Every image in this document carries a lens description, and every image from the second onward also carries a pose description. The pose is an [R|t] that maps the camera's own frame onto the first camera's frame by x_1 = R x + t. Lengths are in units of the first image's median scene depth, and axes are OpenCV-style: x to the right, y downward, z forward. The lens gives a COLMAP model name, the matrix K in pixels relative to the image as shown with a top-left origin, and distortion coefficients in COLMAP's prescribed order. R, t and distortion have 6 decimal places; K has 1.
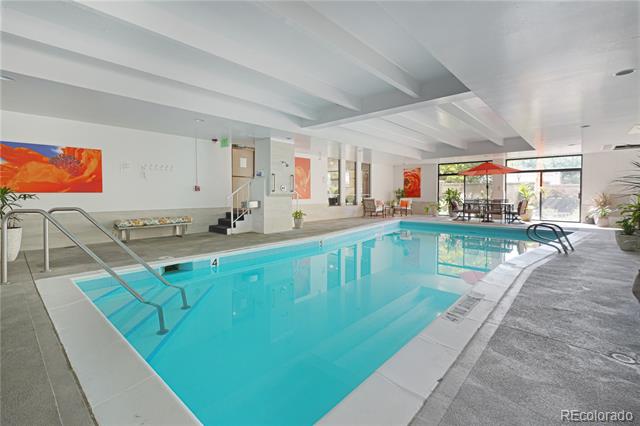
lens RADIAL K [[289.7, 0, 317.6], [0, 289.7, 198.0], [0, 0, 1]] dist [0.001968, 0.000250]
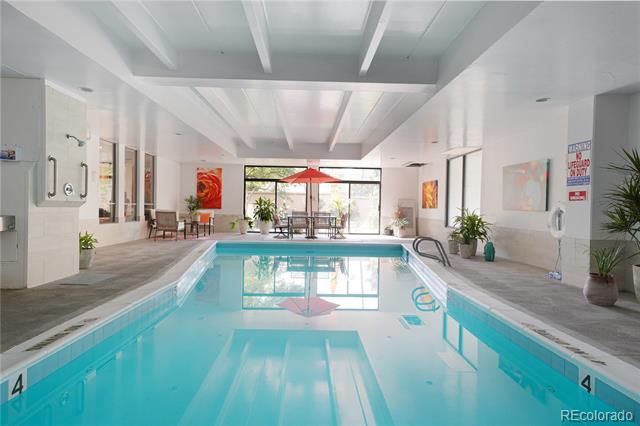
lens RADIAL K [[383.2, 0, 319.8], [0, 383.2, 211.8], [0, 0, 1]] dist [0.022971, 0.000299]
pose [[0.719756, -0.000307, 0.694227, -0.174957], [-0.005160, 0.999970, 0.005792, -0.001787], [-0.694208, -0.007751, 0.719733, 0.155027]]
